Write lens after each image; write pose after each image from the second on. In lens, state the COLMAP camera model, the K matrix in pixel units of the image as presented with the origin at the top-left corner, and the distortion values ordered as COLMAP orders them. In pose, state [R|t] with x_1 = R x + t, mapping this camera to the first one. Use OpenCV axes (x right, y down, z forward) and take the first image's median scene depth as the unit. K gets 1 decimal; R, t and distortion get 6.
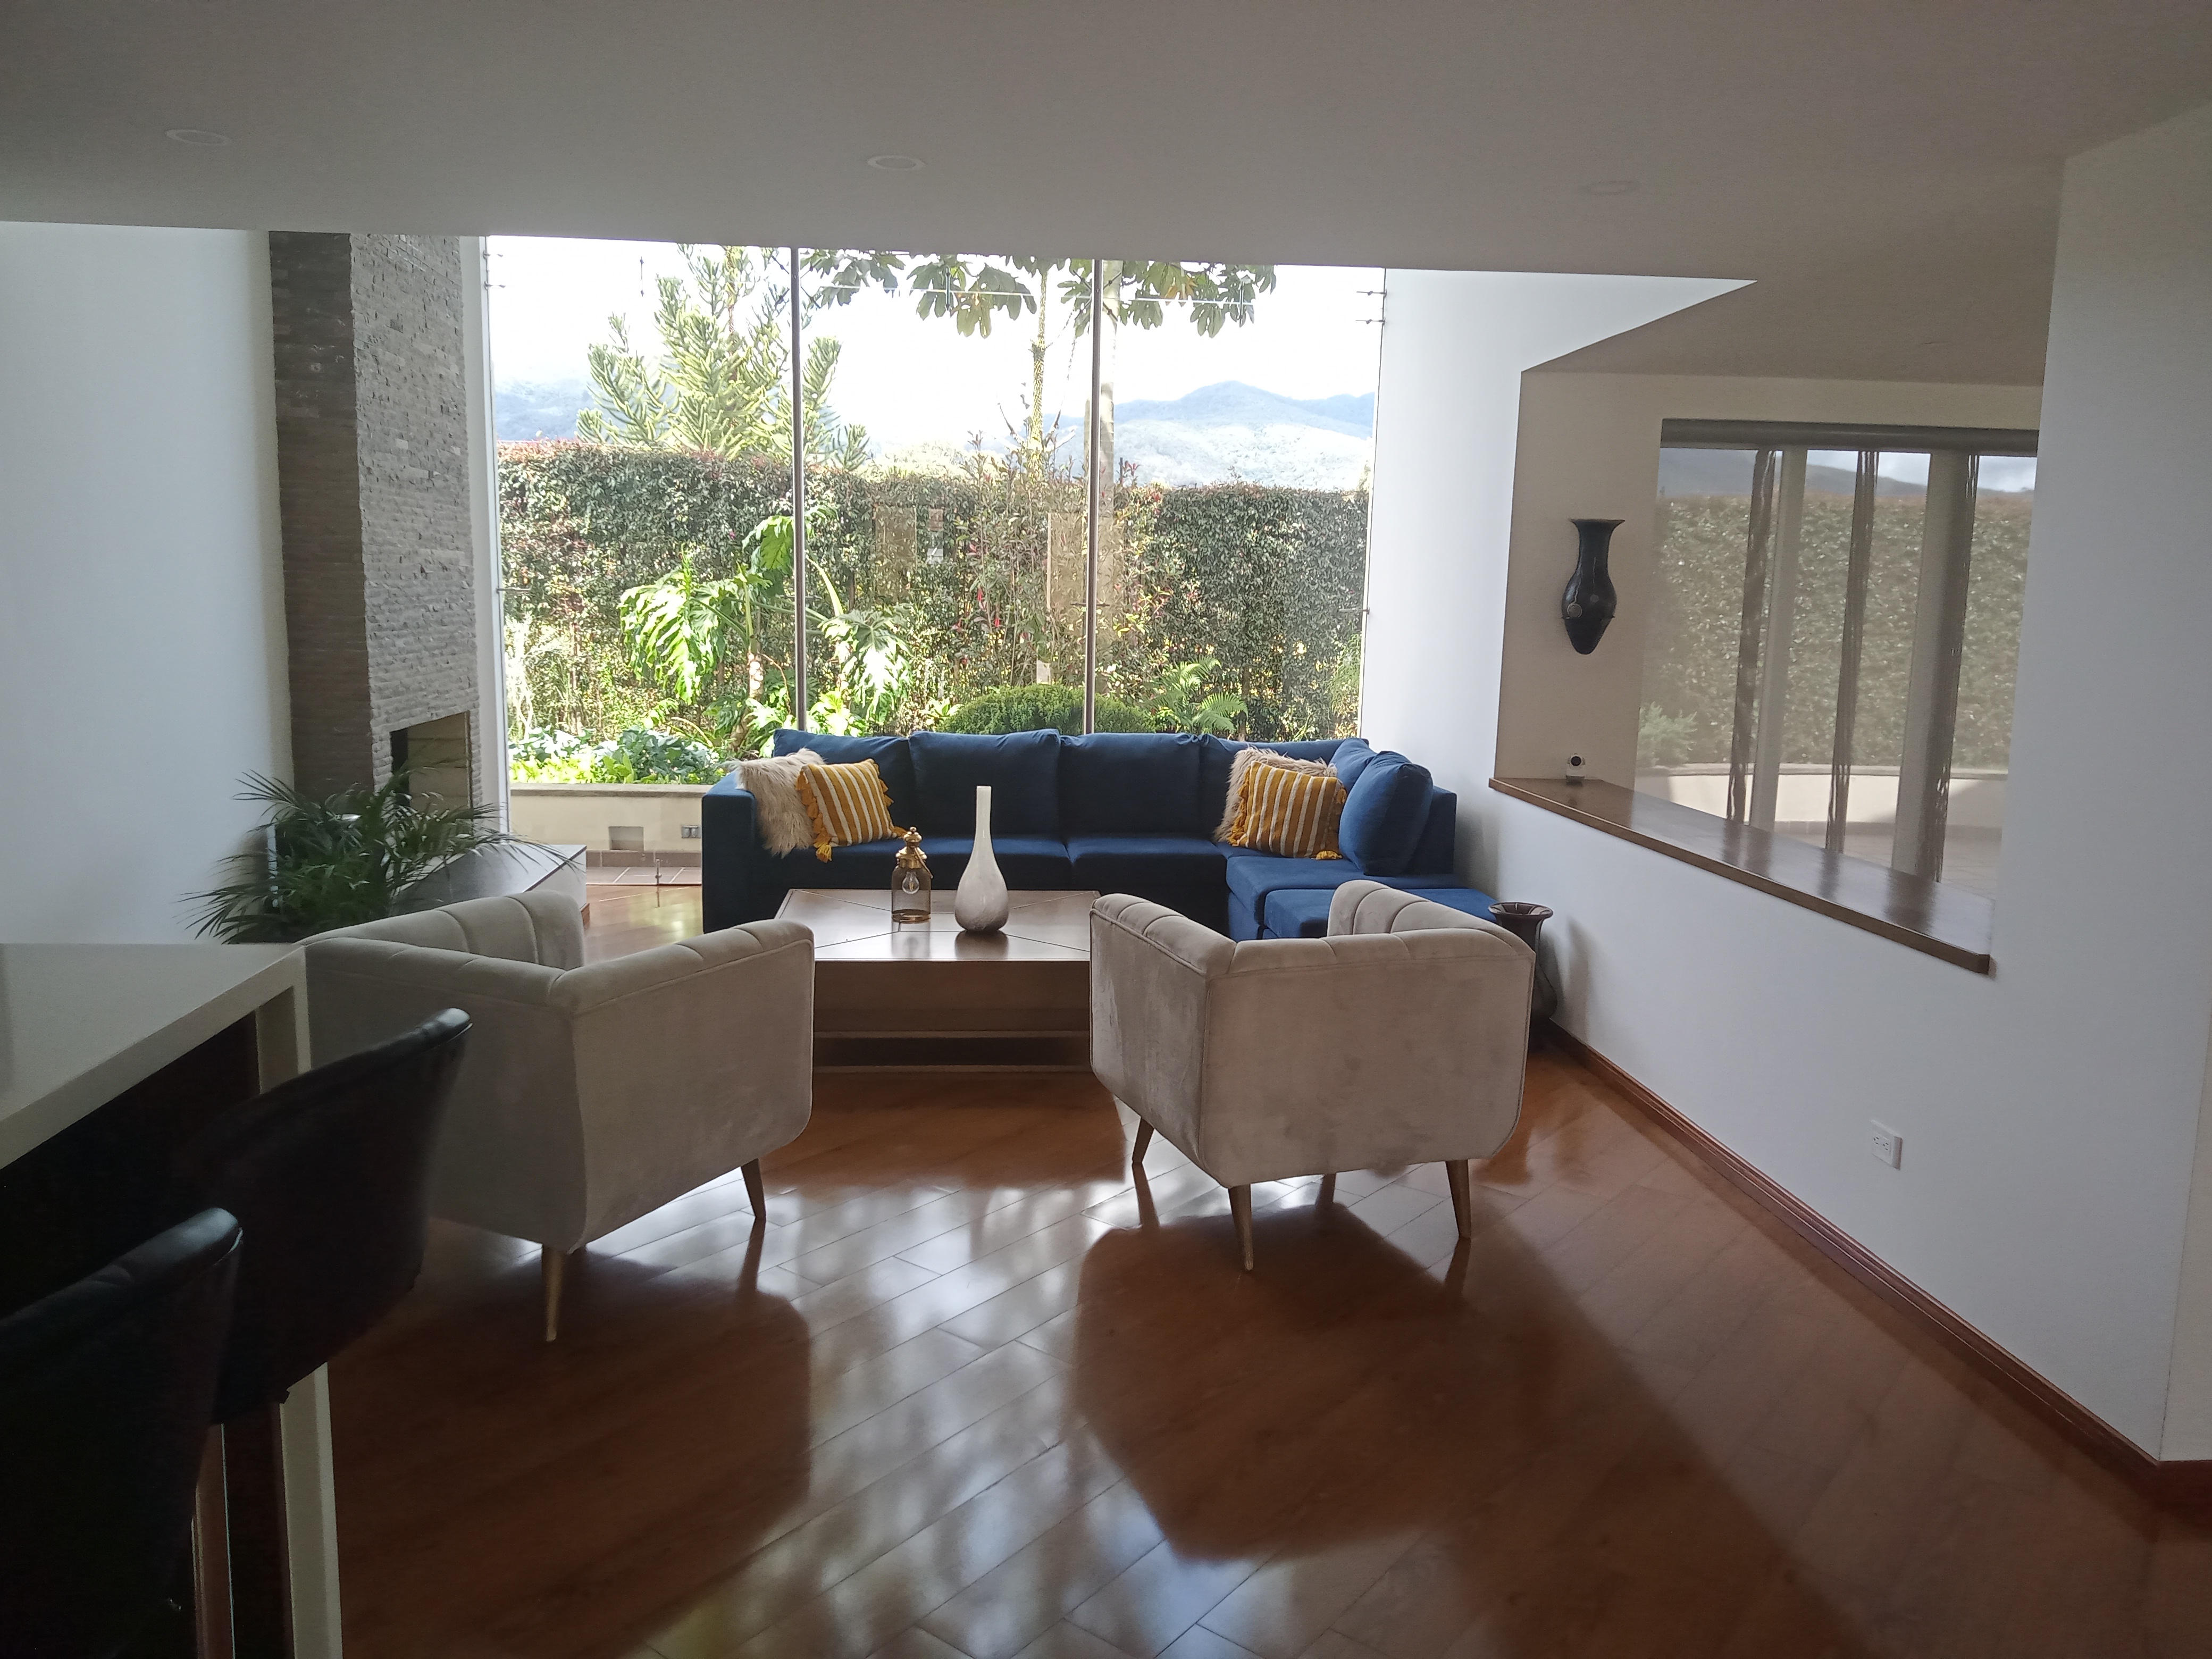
lens RADIAL K [[1631.1, 0, 1126.5], [0, 1631.1, 836.0], [0, 0, 1]] dist [0.077728, -0.109801]
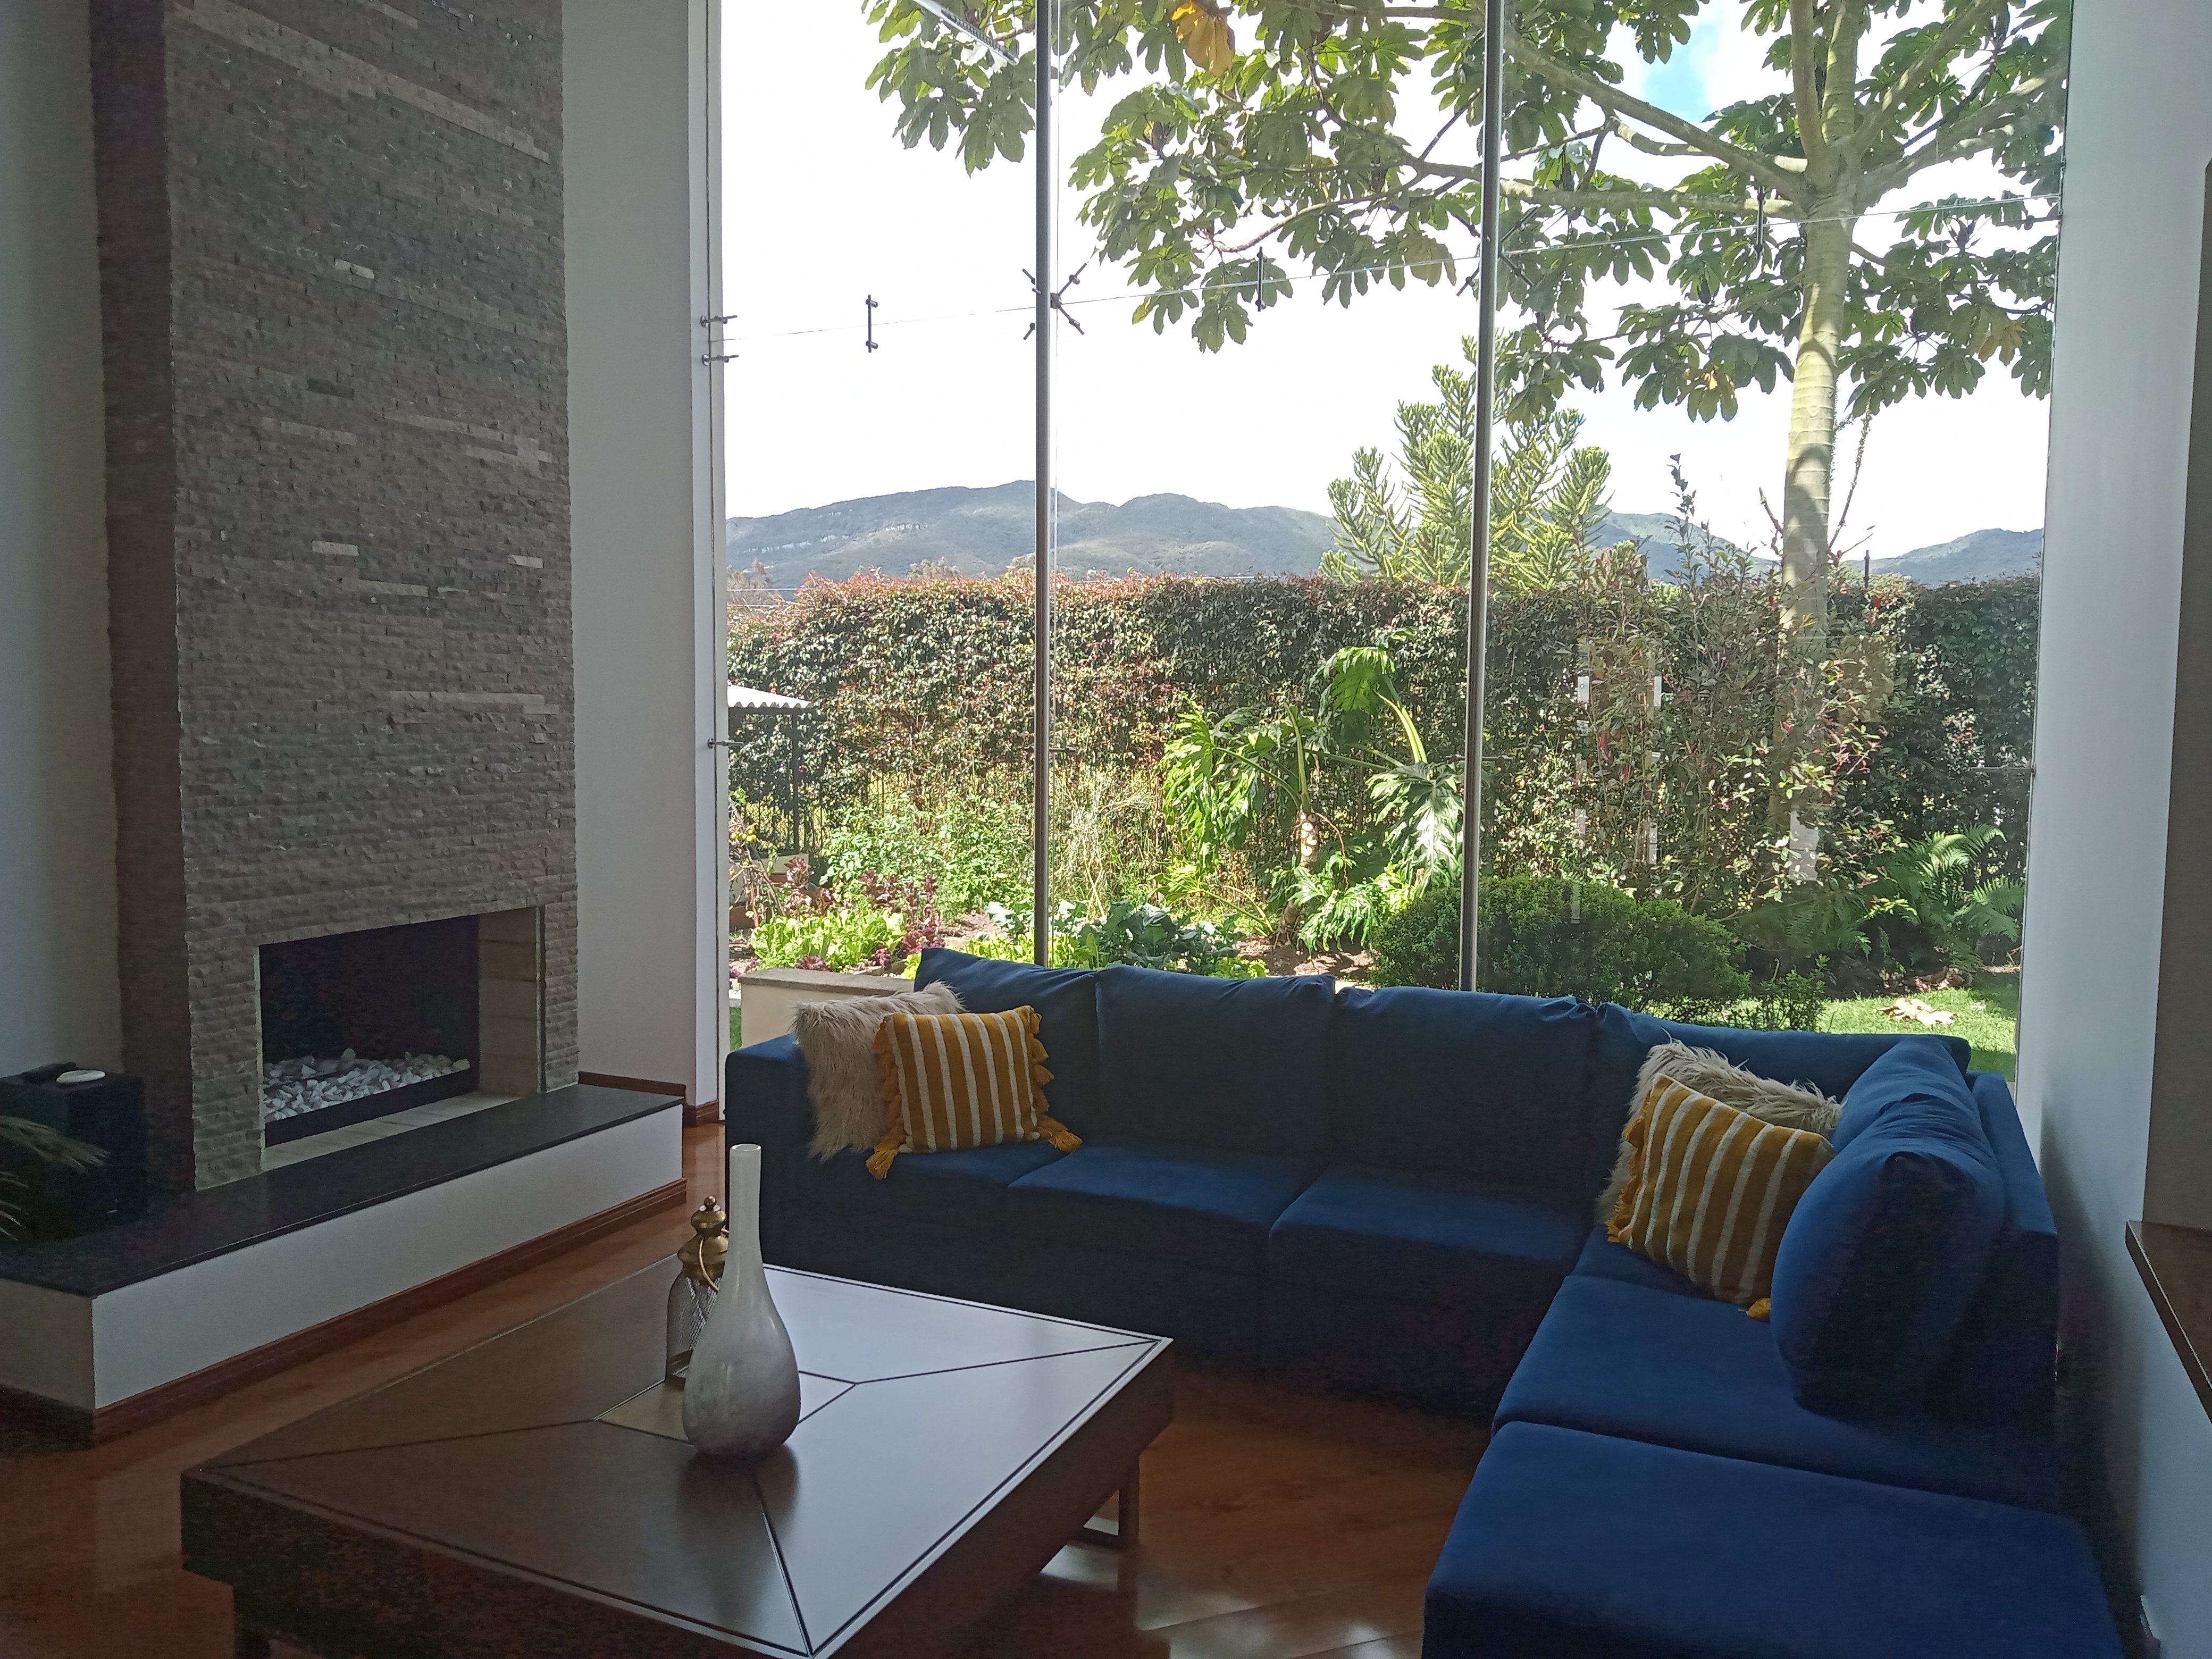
lens RADIAL K [[1631.1, 0, 1071.7], [0, 1631.1, 814.6], [0, 0, 1]] dist [0.077728, -0.109801]
pose [[0.854255, 0.017209, -0.519570, 0.087631], [-0.068424, 0.994479, -0.079560, -0.034288], [0.515332, 0.103515, 0.850716, 0.225021]]
